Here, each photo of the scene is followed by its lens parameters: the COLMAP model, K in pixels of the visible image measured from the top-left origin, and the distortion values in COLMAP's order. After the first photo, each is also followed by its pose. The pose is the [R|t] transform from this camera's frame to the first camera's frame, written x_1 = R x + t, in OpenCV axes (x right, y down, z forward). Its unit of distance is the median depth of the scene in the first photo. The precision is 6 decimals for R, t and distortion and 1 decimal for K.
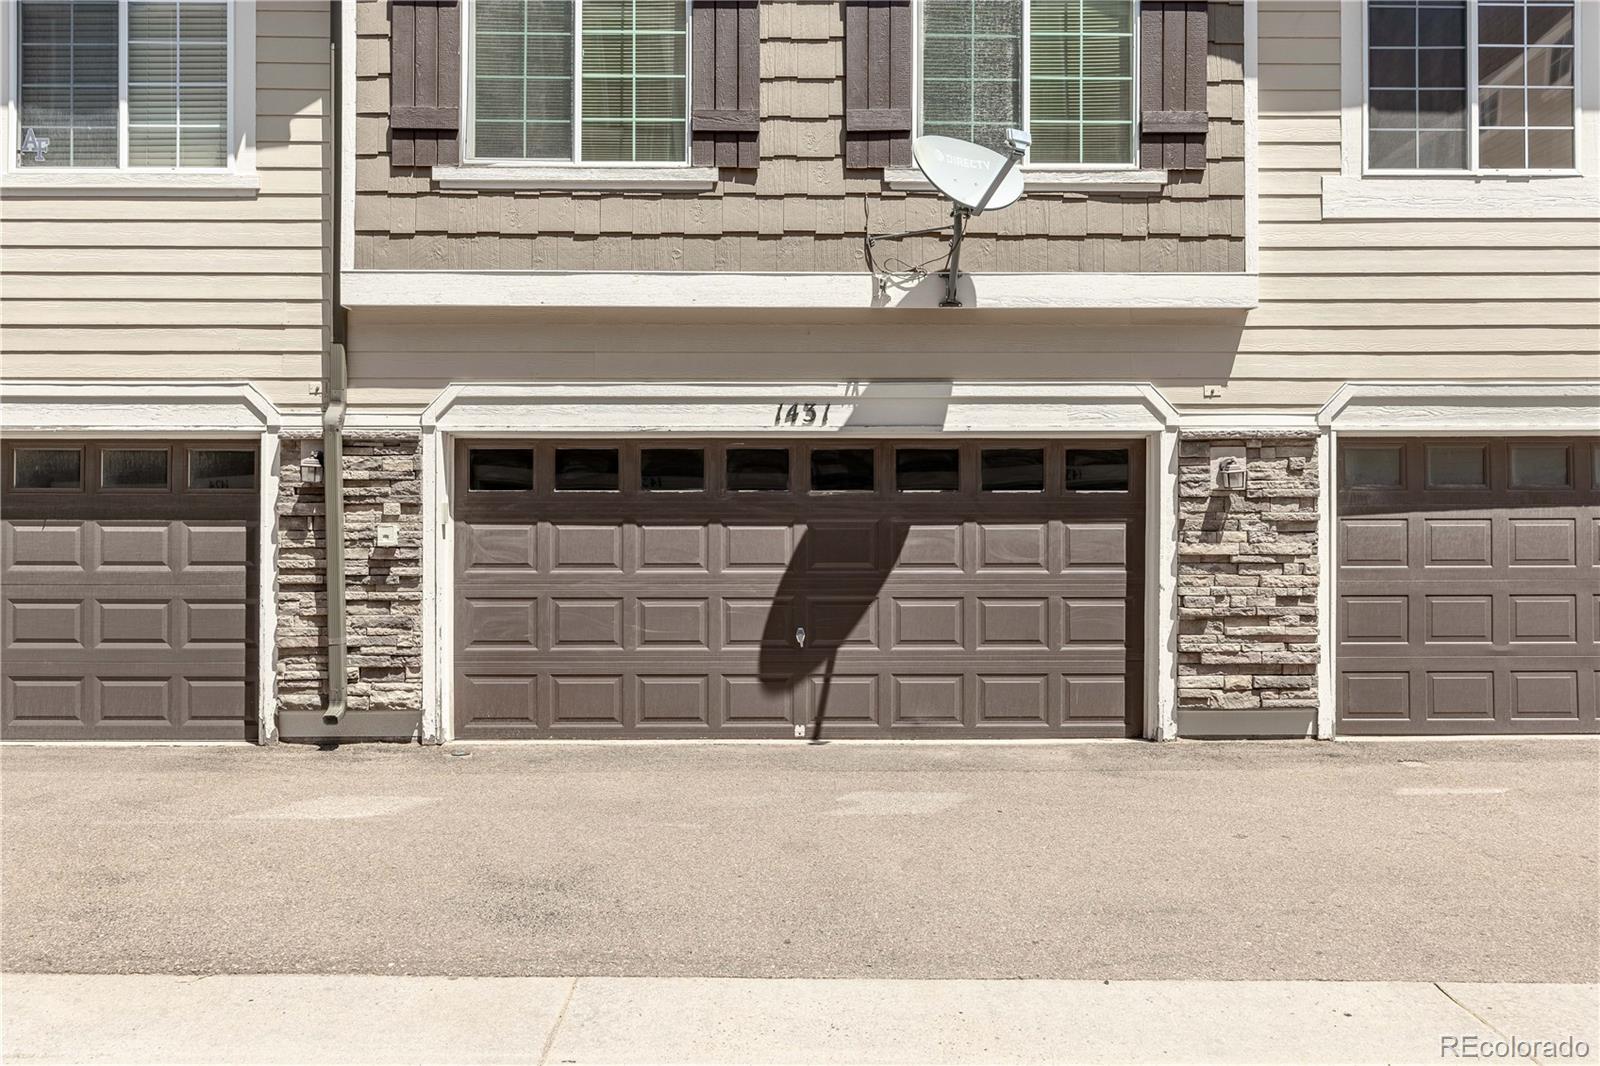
lens RADIAL K [[1105.2, 0, 769.5], [0, 1105.2, 502.8], [0, 0, 1]] dist [0.000459, 0.003962]
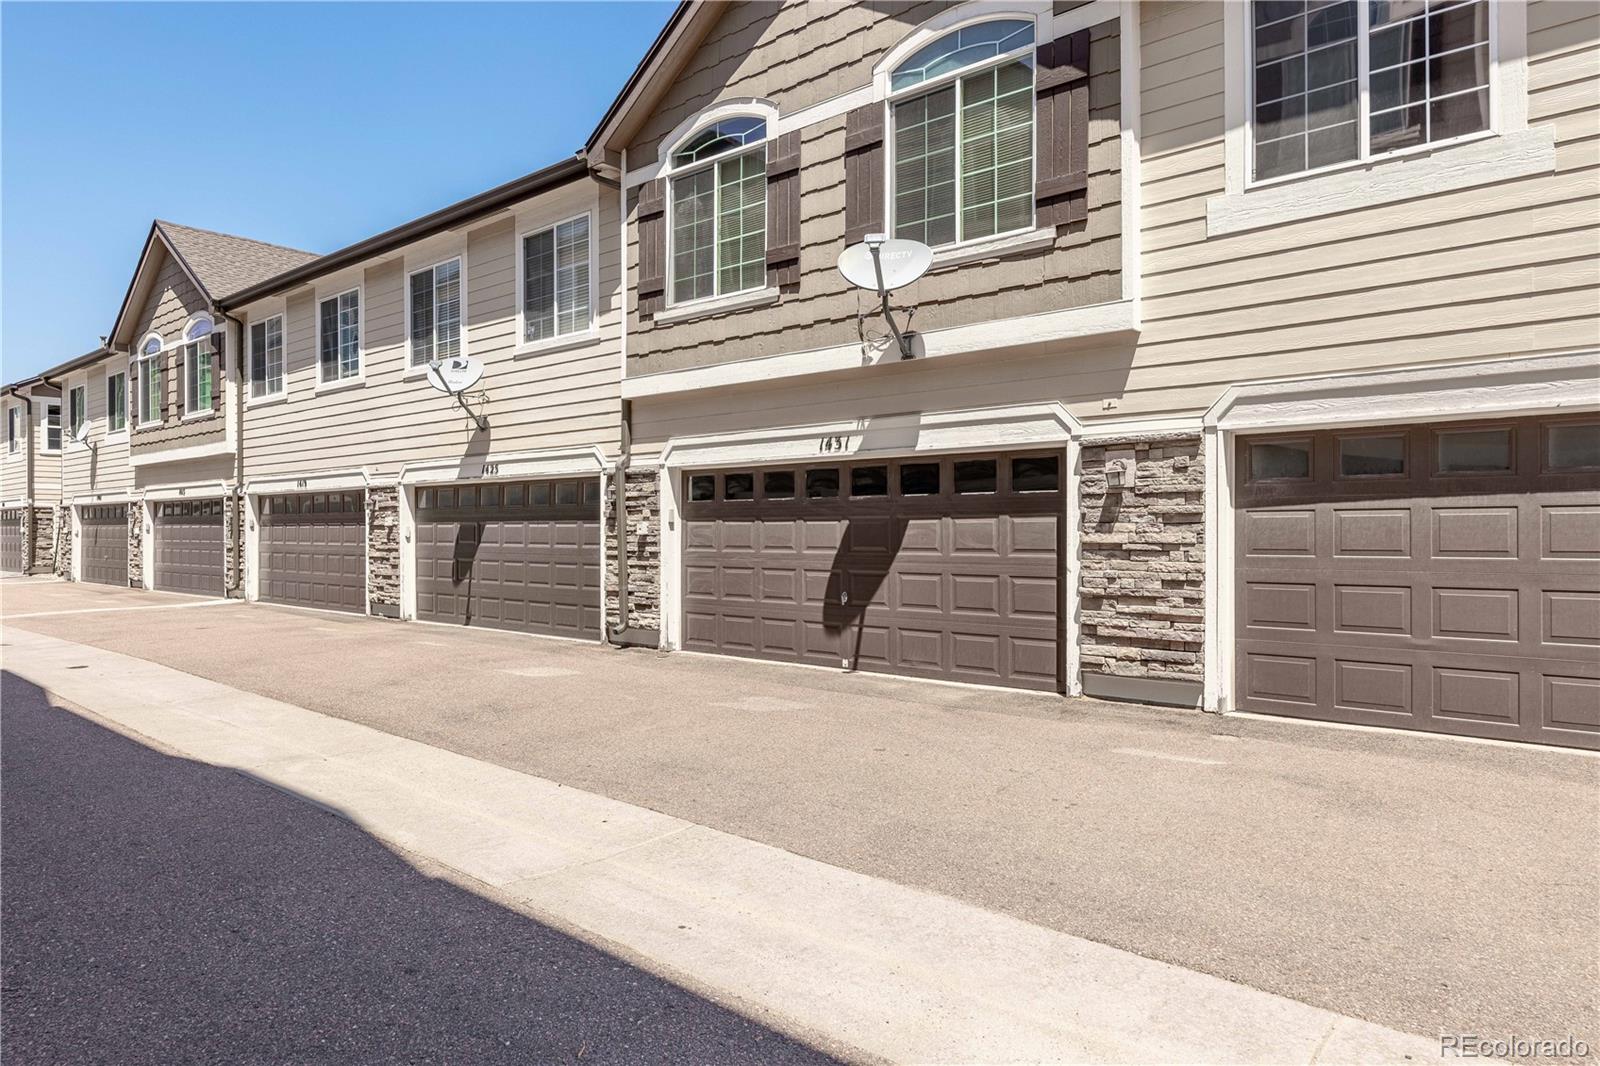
lens RADIAL K [[956.7, 0, 801.1], [0, 956.7, 499.2], [0, 0, 1]] dist [-0.002443, -0.000363]
pose [[0.761541, -0.022421, -0.647728, 0.809099], [0.023890, 0.999693, -0.006517, -0.000895], [0.647676, -0.010511, 0.761843, 0.014319]]
